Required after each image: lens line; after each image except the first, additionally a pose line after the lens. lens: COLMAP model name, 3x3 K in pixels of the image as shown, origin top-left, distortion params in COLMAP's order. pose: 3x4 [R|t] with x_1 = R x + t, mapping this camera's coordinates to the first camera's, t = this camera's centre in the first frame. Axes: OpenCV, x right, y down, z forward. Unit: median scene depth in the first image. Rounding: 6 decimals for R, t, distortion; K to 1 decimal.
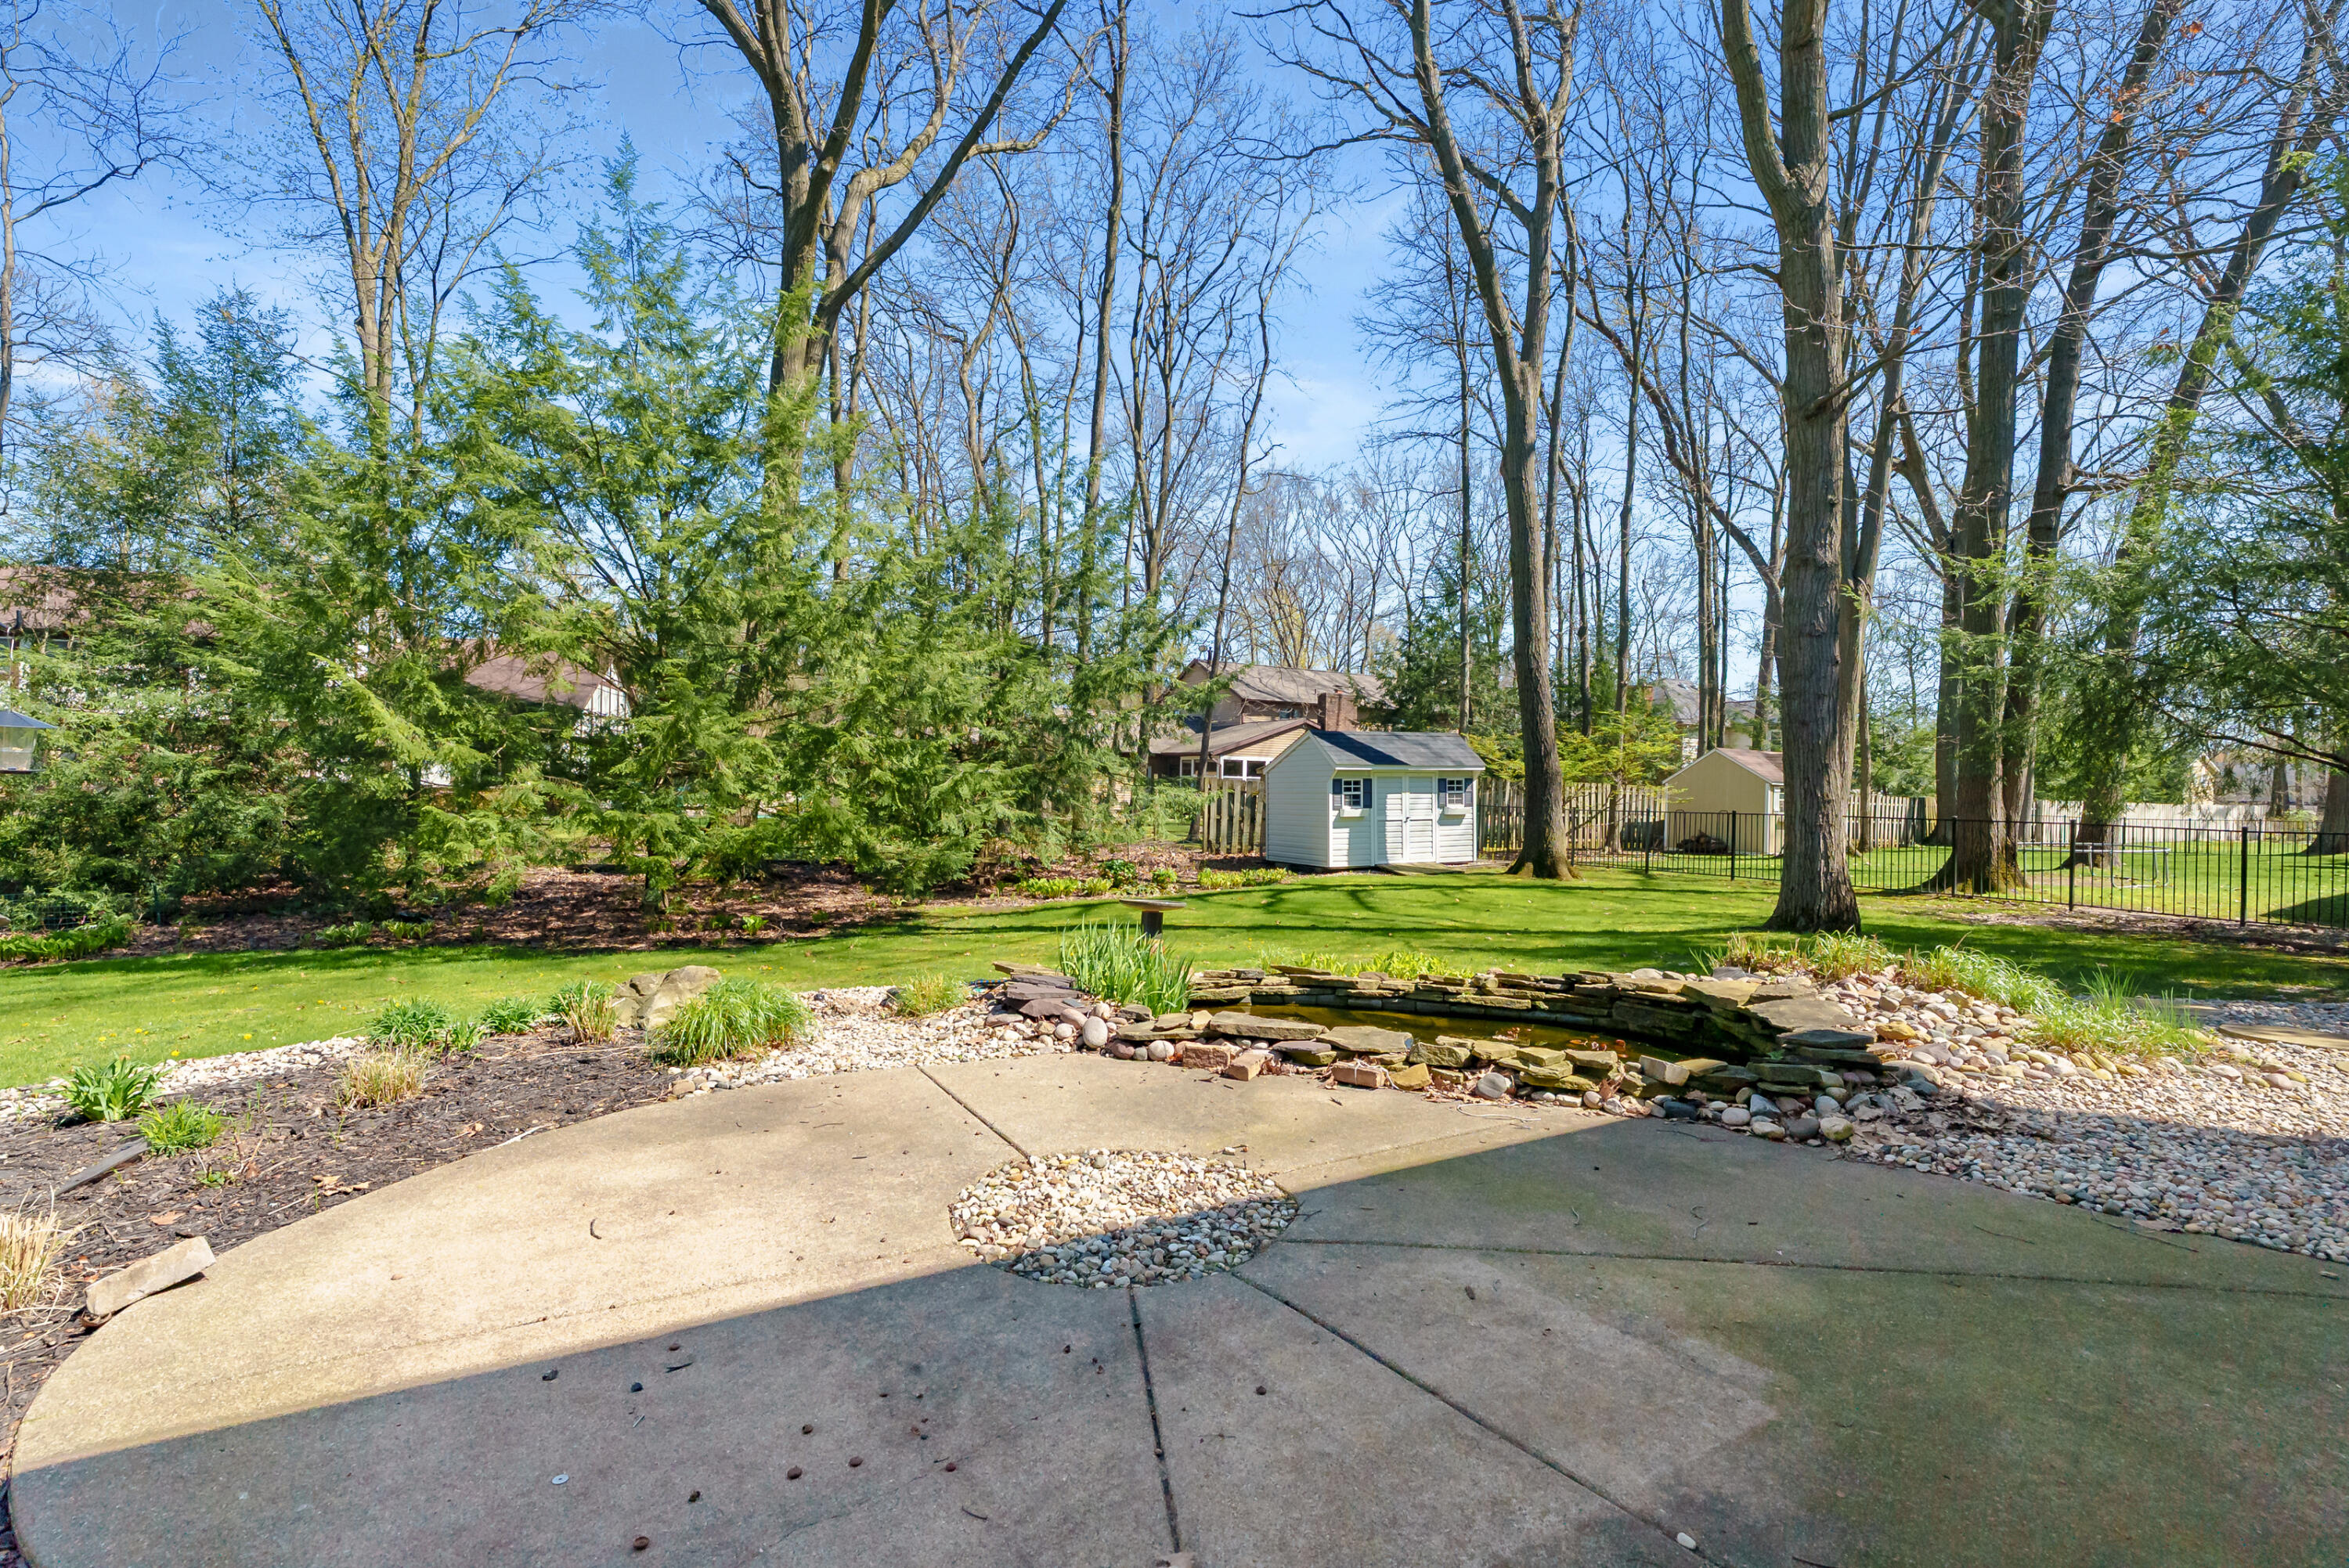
lens RADIAL K [[1064.8, 0, 1174.5], [0, 1064.8, 784.0], [0, 0, 1]] dist [-0.006920, -0.000245]
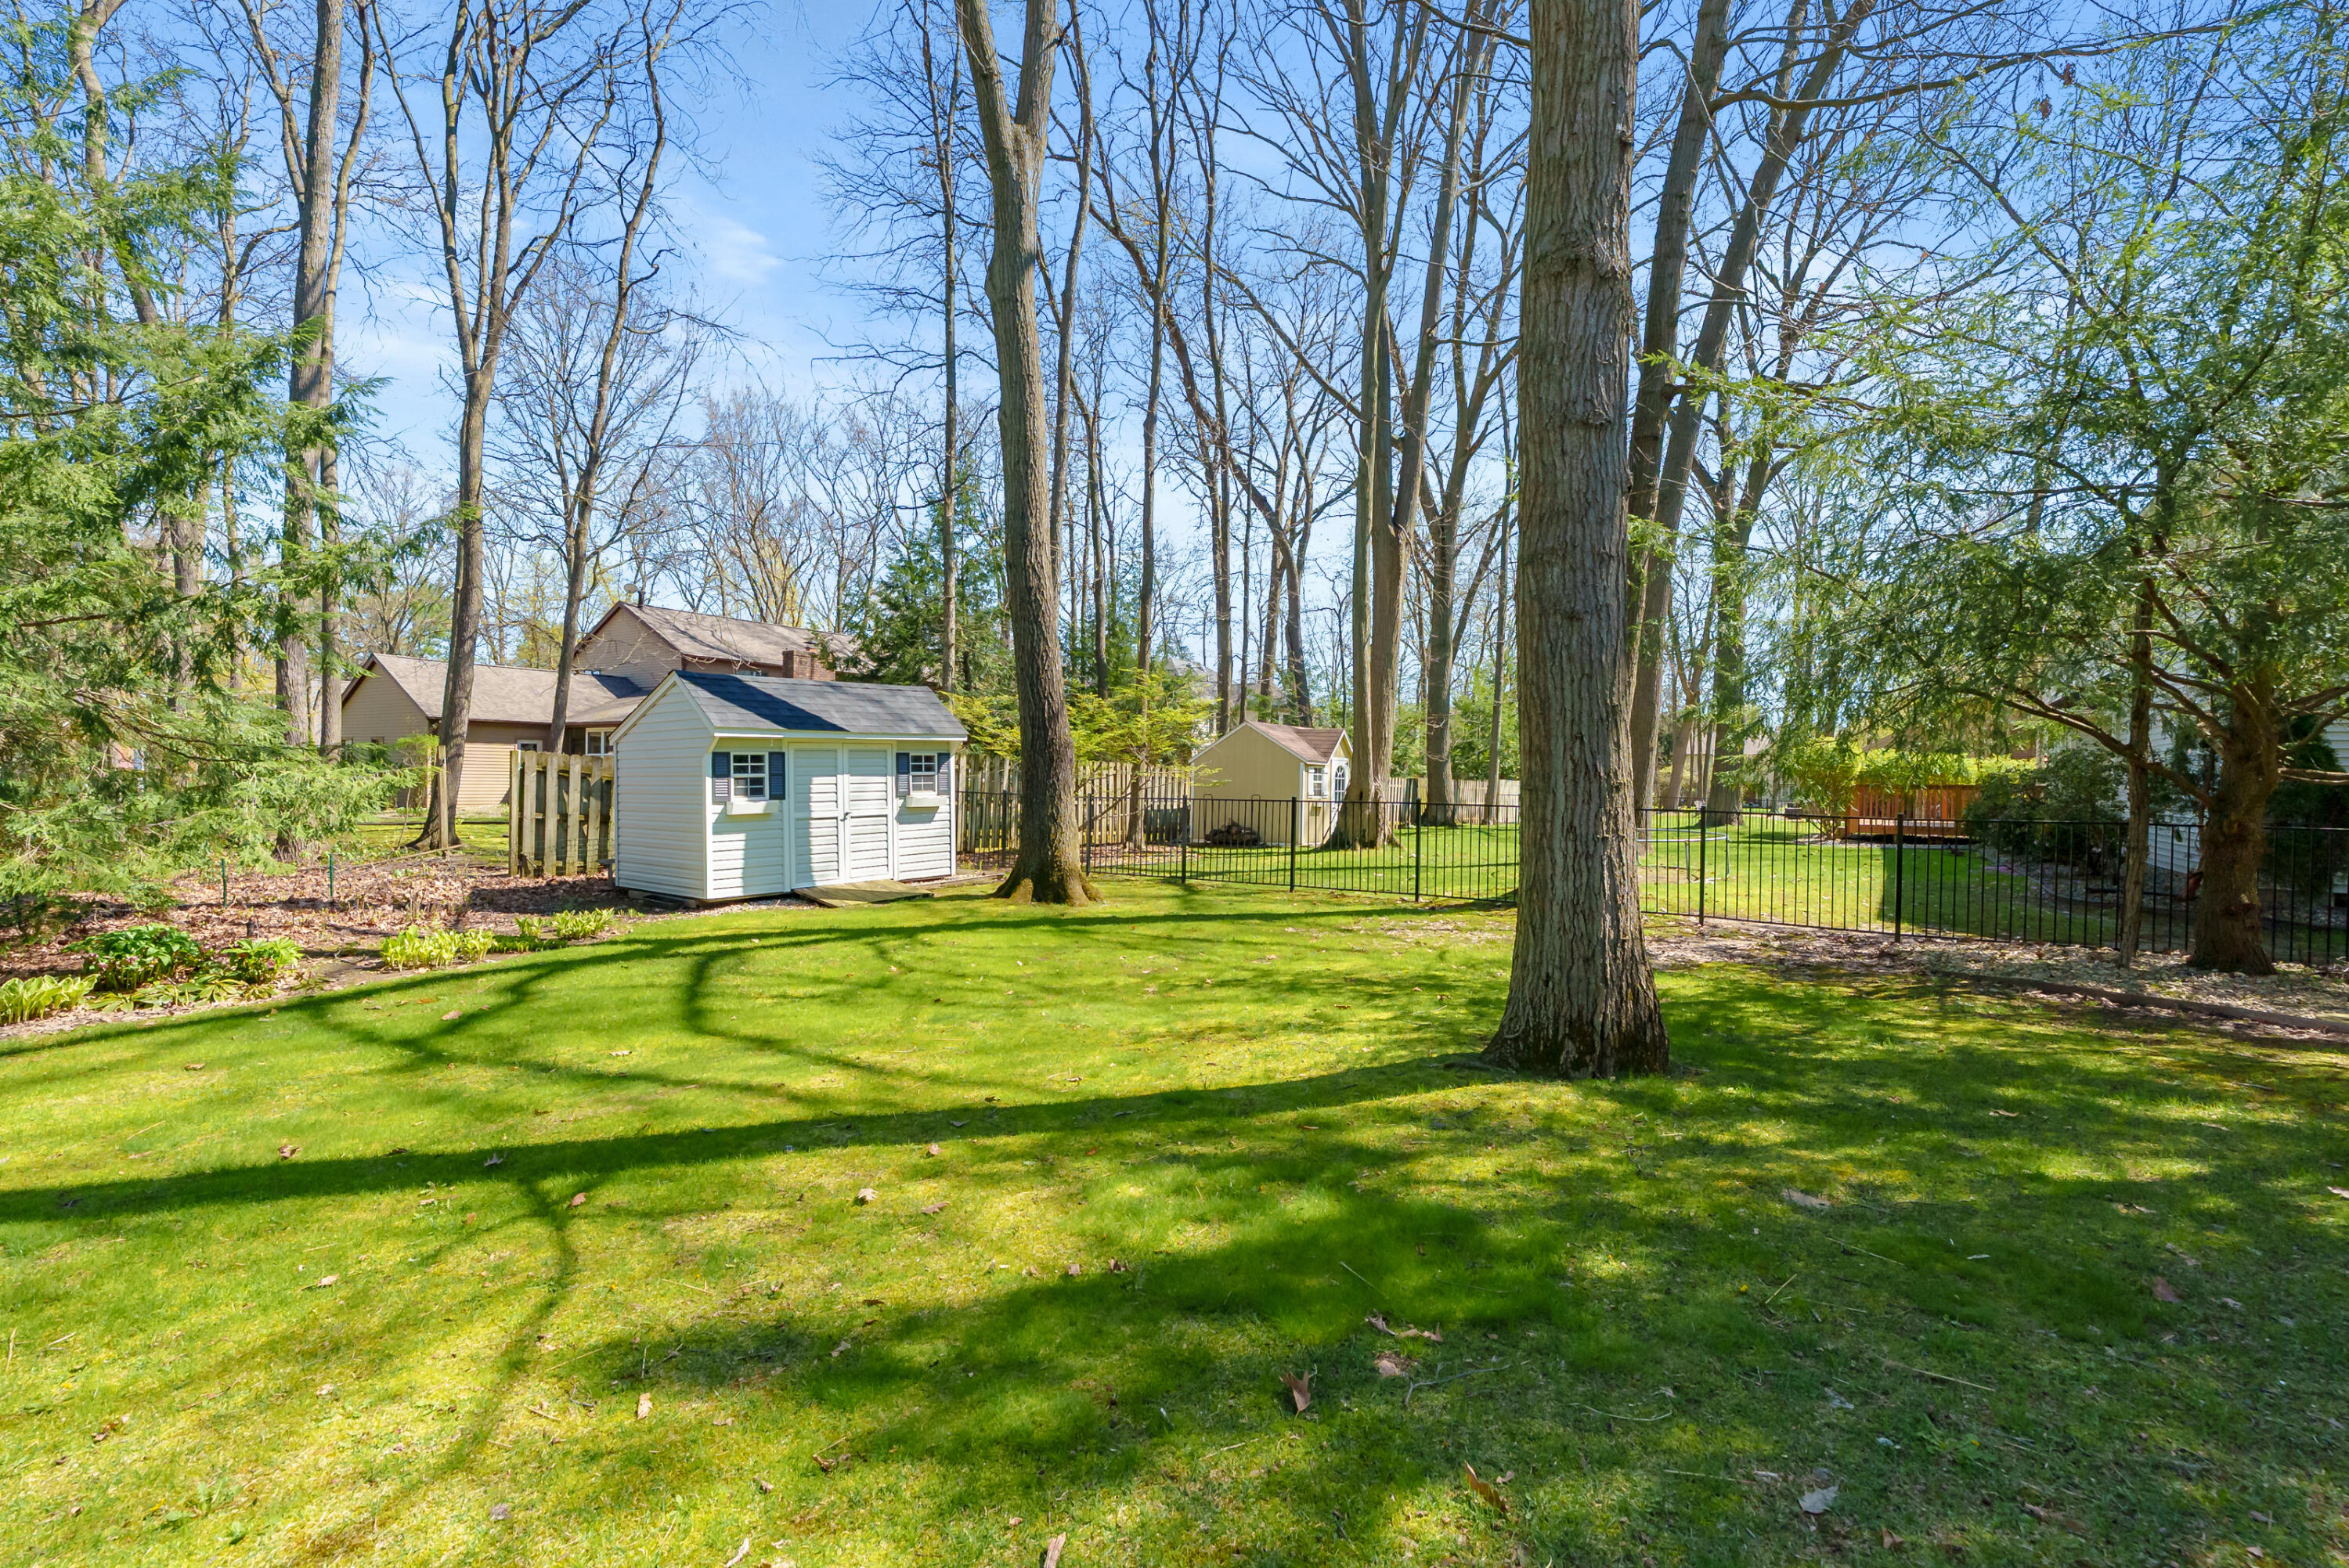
lens RADIAL K [[1064.8, 0, 1174.5], [0, 1064.8, 784.0], [0, 0, 1]] dist [-0.006920, -0.000245]
pose [[0.903612, -0.006597, 0.428302, 0.120306], [0.000171, 0.999887, 0.015042, 0.004100], [-0.428353, -0.013519, 0.903510, 0.328451]]
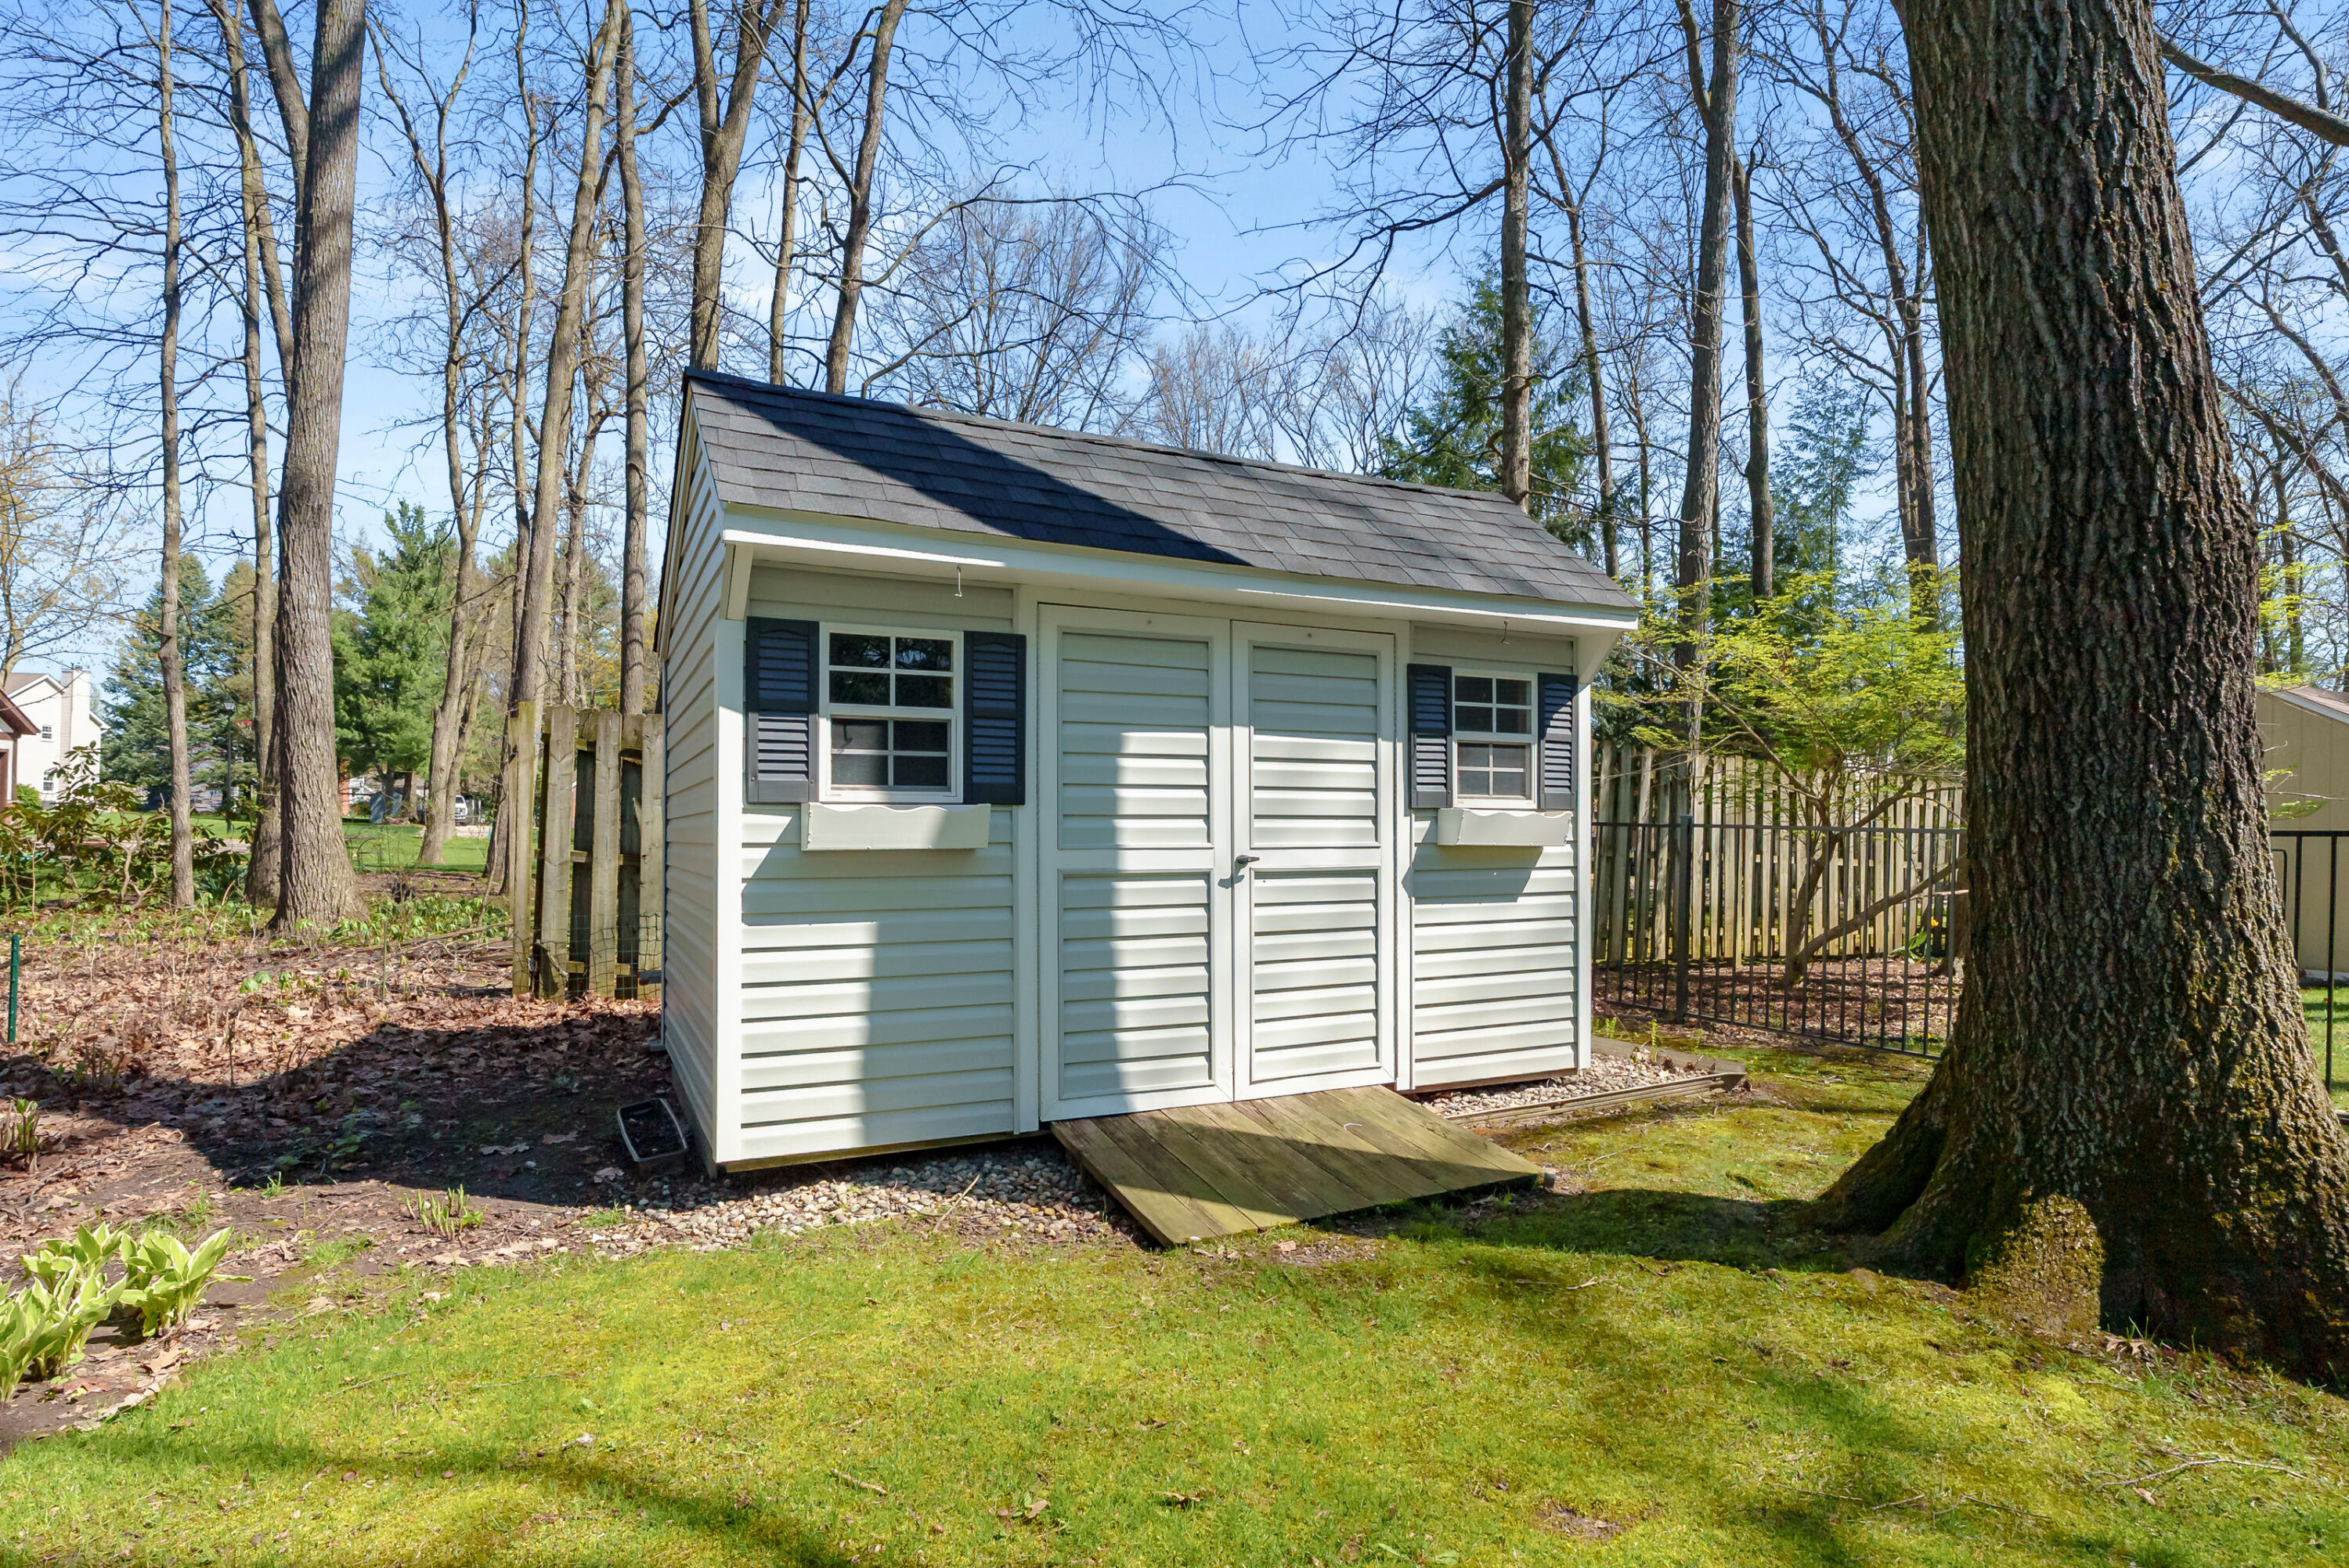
lens RADIAL K [[1237.3, 0, 1173.5], [0, 1237.3, 833.8], [0, 0, 1]] dist [-0.000300, -0.000127]
pose [[0.999817, 0.006348, 0.018044, 0.199074], [-0.006435, 0.999968, 0.004759, 0.025466], [-0.018013, -0.004874, 0.999826, 0.766884]]
